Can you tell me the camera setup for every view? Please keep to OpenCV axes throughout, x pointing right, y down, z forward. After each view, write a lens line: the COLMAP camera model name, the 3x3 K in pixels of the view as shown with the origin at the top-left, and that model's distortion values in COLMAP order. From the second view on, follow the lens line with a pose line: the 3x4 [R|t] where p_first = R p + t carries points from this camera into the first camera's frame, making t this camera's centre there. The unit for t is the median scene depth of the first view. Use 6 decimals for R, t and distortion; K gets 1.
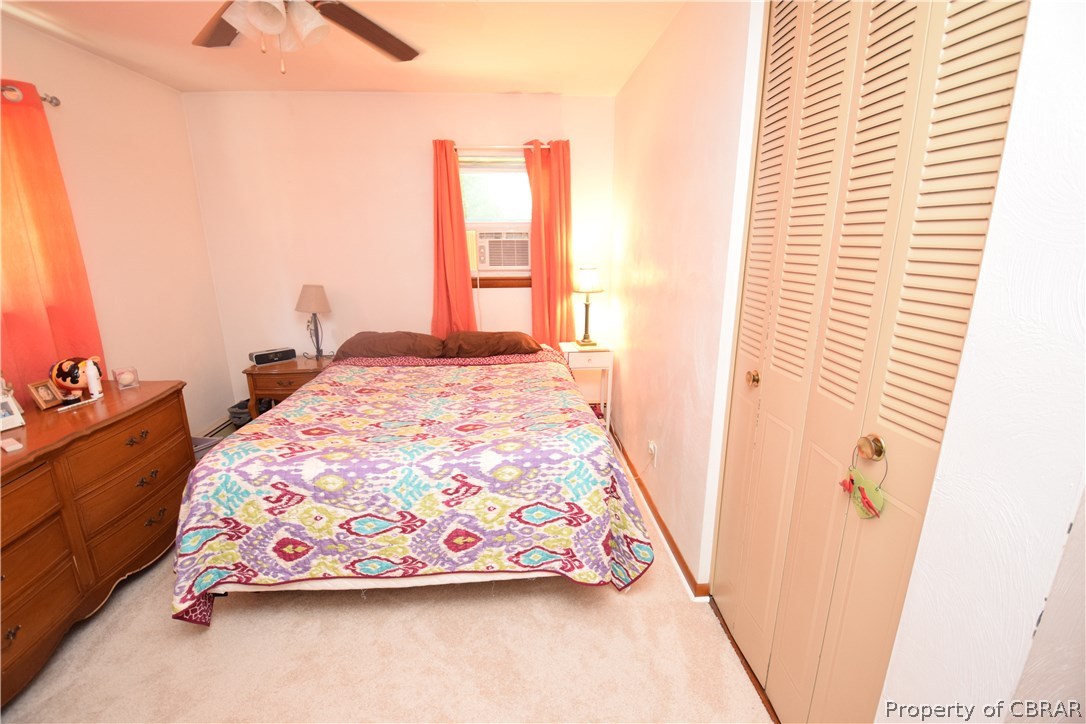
lens RADIAL K [[486.6, 0, 540.6], [0, 486.6, 364.2], [0, 0, 1]] dist [0.020551, -0.027908]
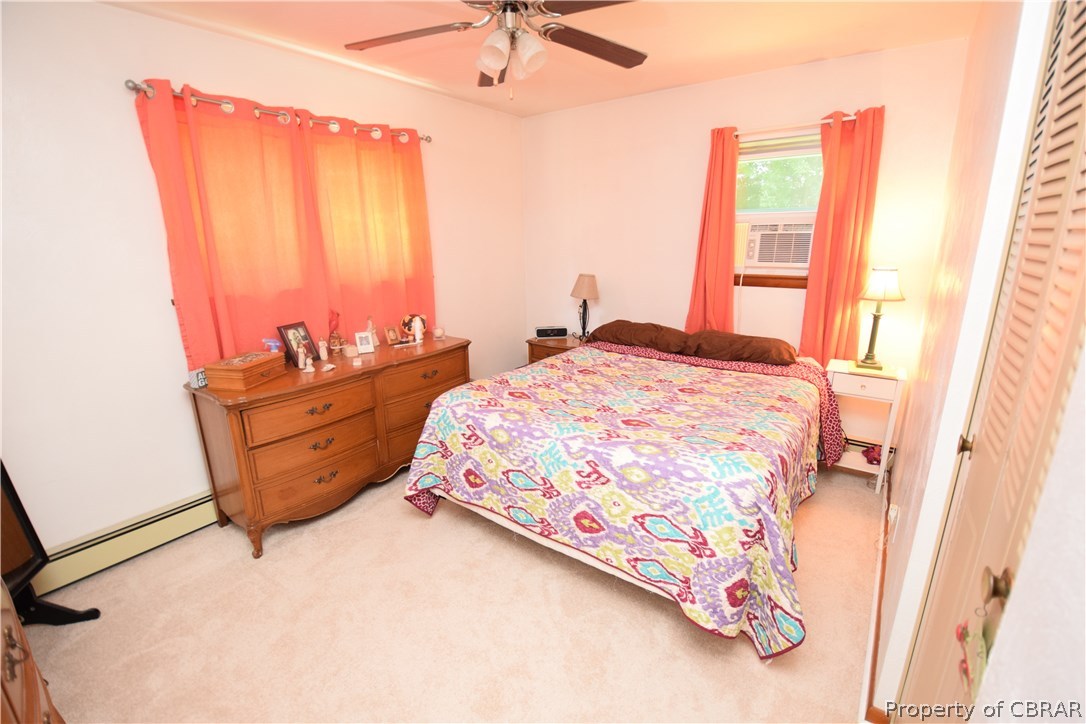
lens RADIAL K [[486.6, 0, 540.6], [0, 486.6, 364.2], [0, 0, 1]] dist [0.020551, -0.027908]
pose [[0.751993, 0.164618, -0.638285, 0.366618], [-0.155709, 0.985272, 0.070660, -0.032572], [0.640517, 0.046251, 0.766550, 0.115688]]
